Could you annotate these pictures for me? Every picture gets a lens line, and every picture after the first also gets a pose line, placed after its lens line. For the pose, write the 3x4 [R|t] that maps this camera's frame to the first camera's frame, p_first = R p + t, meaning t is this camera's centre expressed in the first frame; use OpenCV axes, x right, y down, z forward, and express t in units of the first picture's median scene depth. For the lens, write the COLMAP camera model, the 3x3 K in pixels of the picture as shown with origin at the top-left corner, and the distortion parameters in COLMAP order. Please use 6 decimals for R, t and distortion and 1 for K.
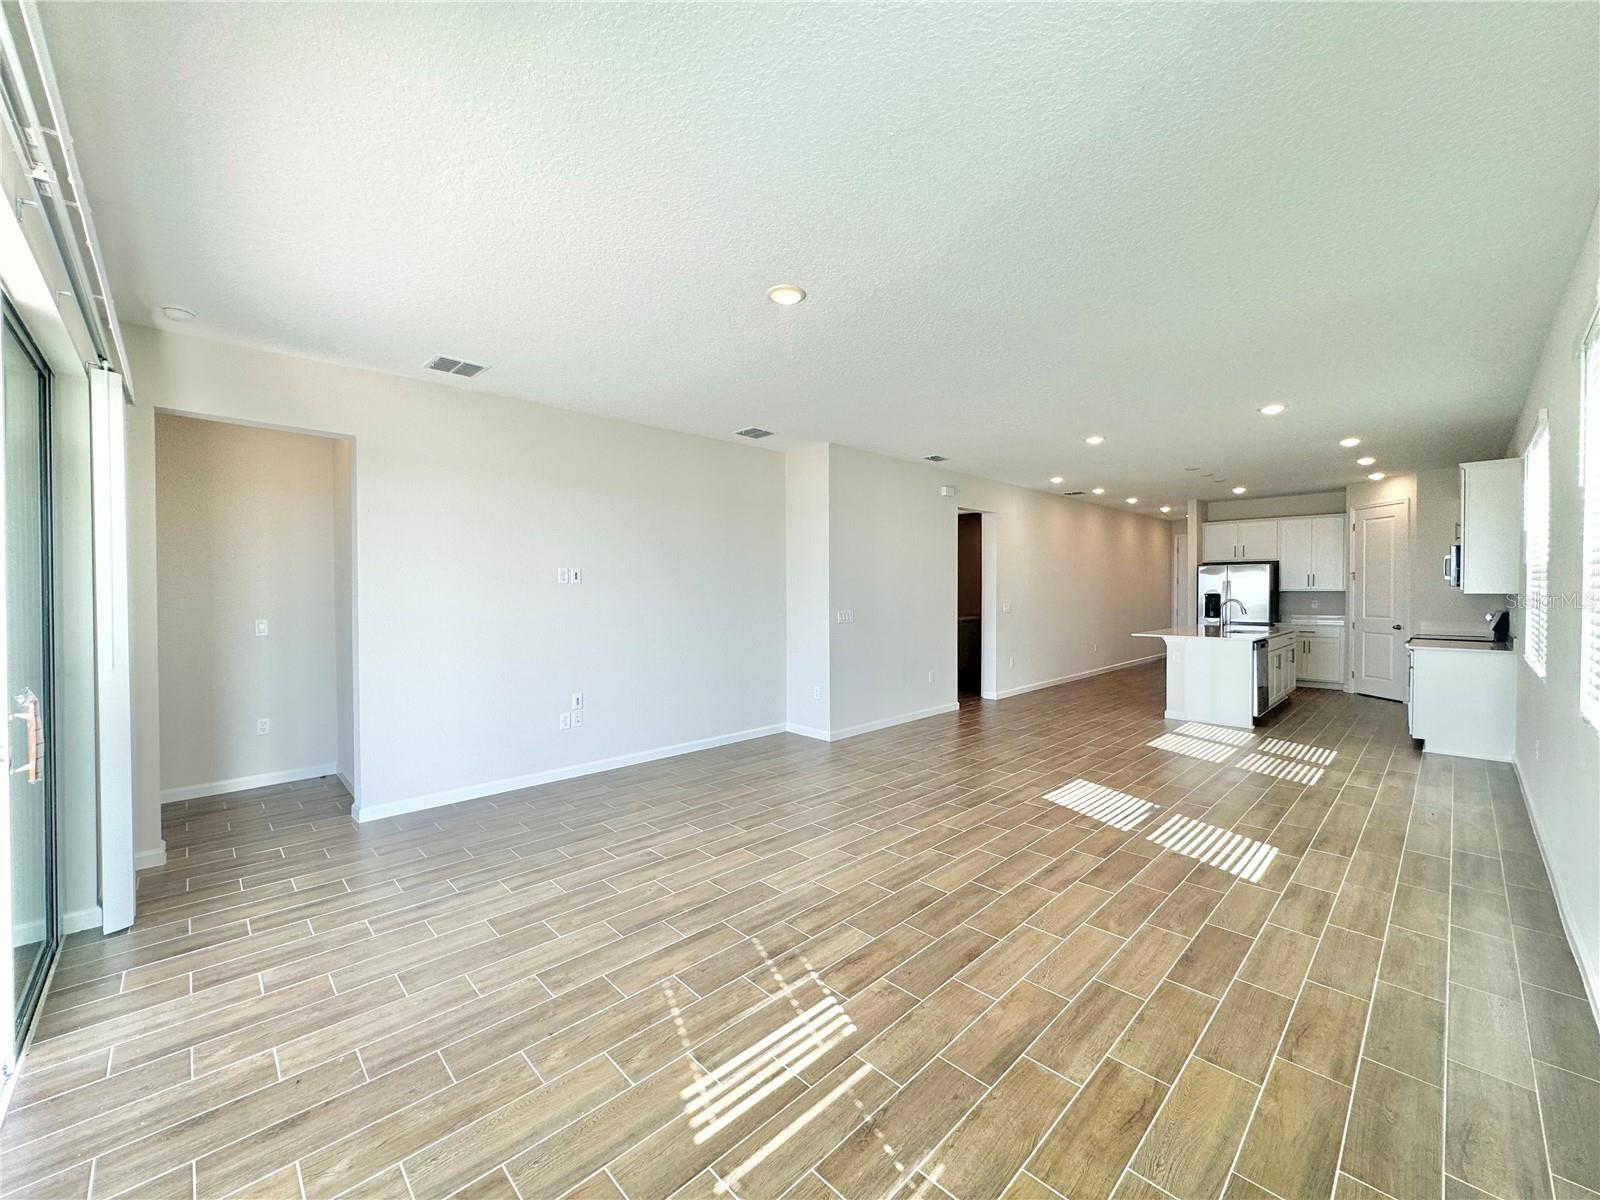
lens RADIAL K [[634.3, 0, 803.2], [0, 634.3, 597.4], [0, 0, 1]] dist [-0.003474, 0.000789]
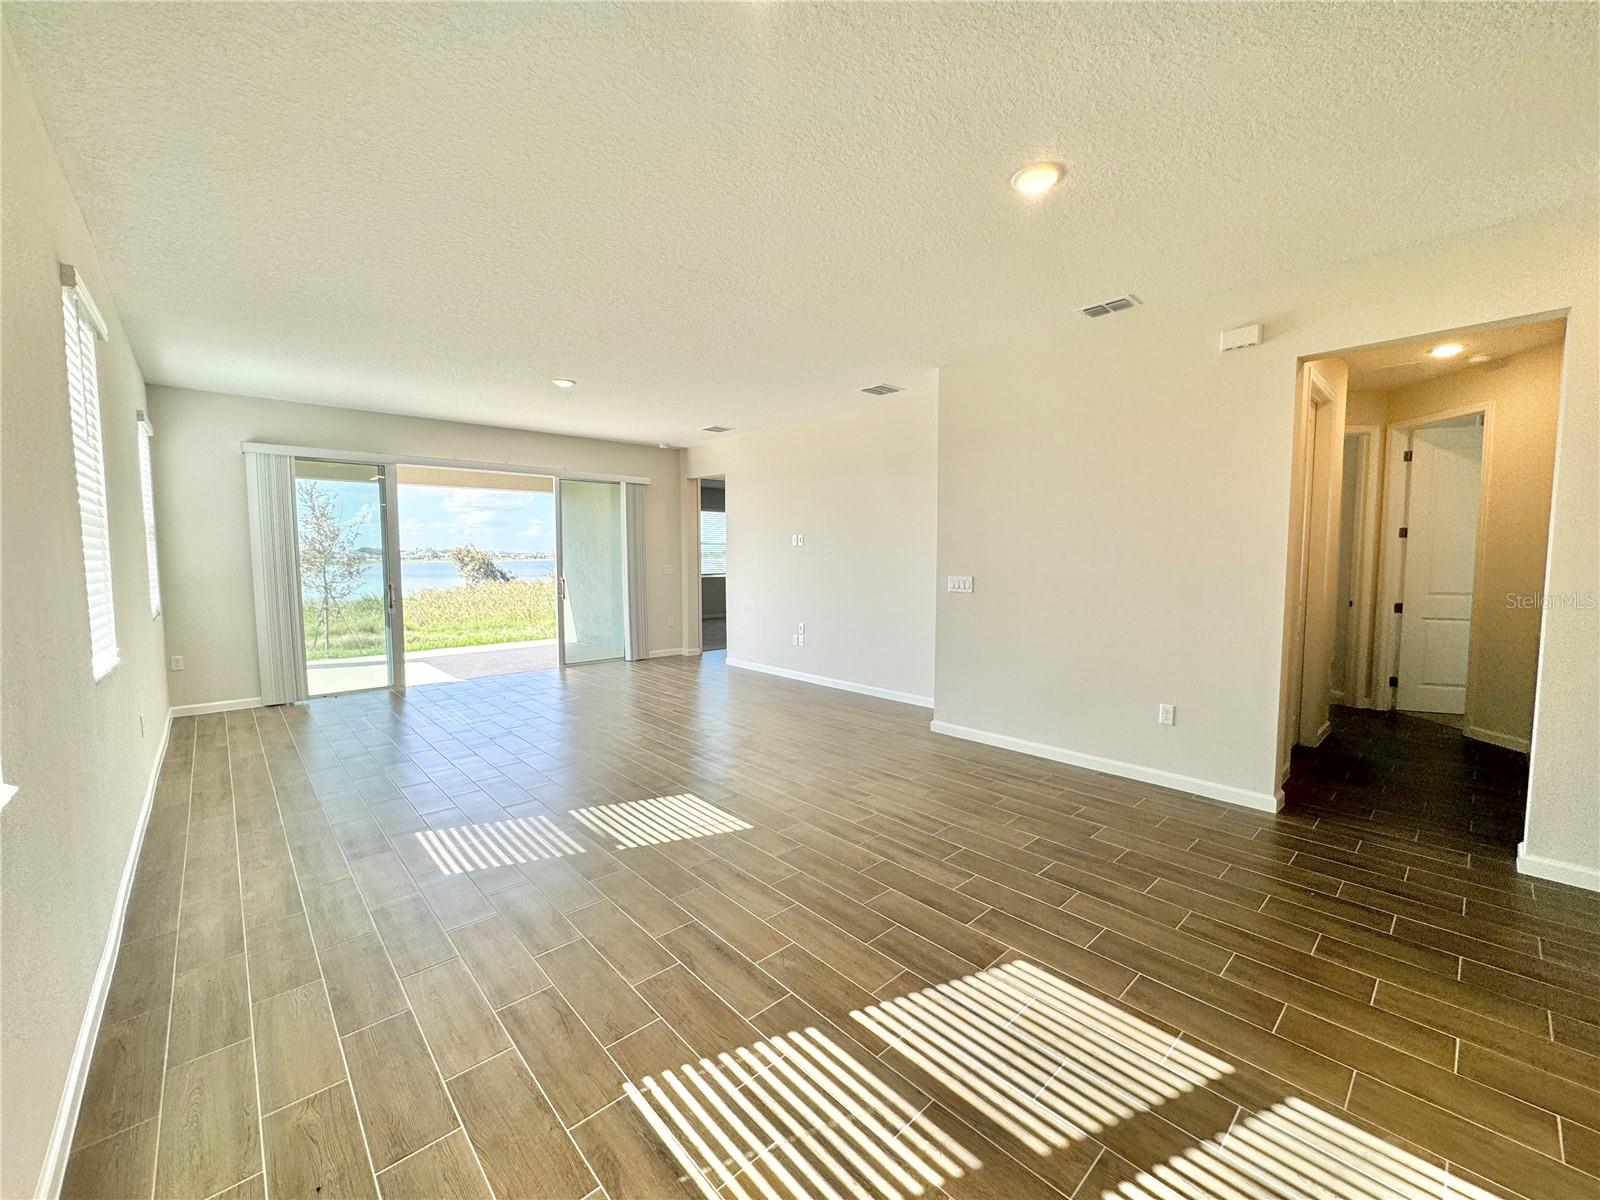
lens RADIAL K [[634.3, 0, 800.4], [0, 634.3, 598.8], [0, 0, 1]] dist [-0.003474, 0.000789]
pose [[-0.024325, 0.074901, -0.996894, 1.616527], [-0.008469, 0.997138, 0.075126, -0.016336], [0.999668, 0.010270, -0.023621, 1.565026]]
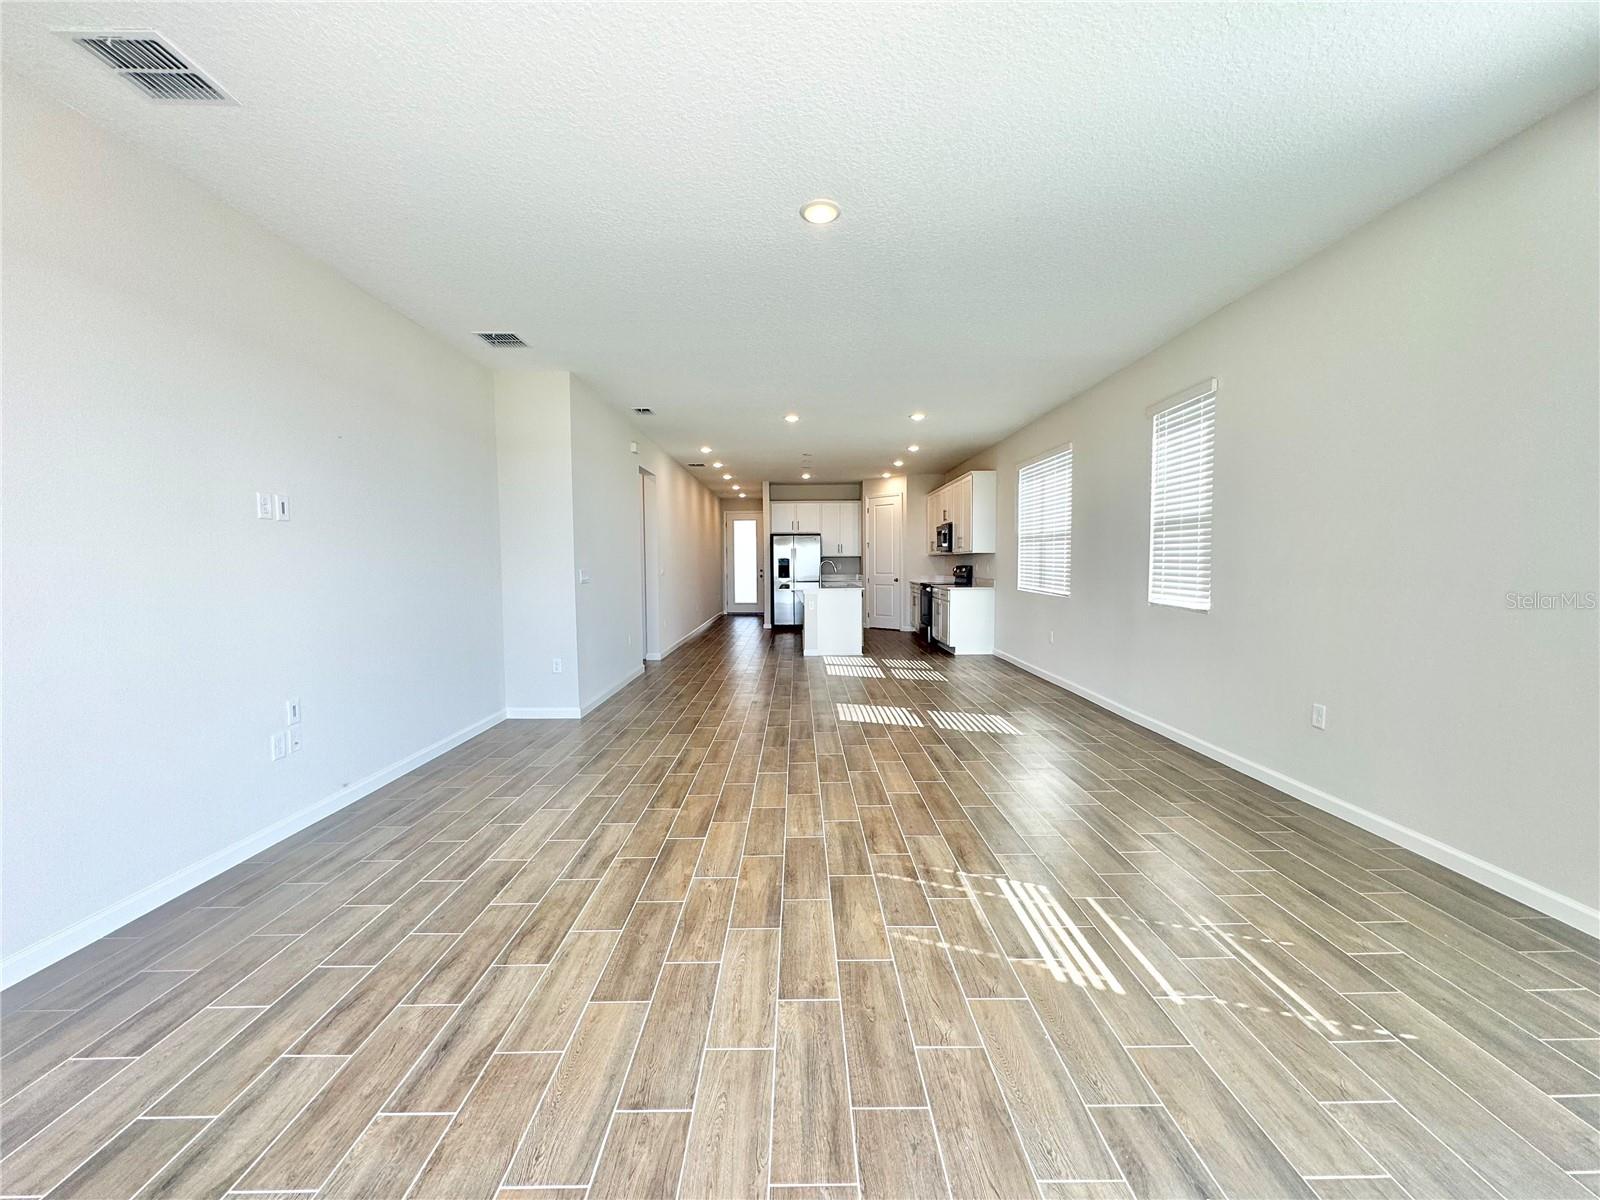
lens RADIAL K [[634.3, 0, 802.0], [0, 634.3, 600.2], [0, 0, 1]] dist [-0.003474, 0.000789]
pose [[0.693033, -0.044100, 0.719556, -0.682510], [0.013630, 0.998750, 0.048083, 0.048678], [-0.720777, -0.023515, 0.692768, 0.326164]]
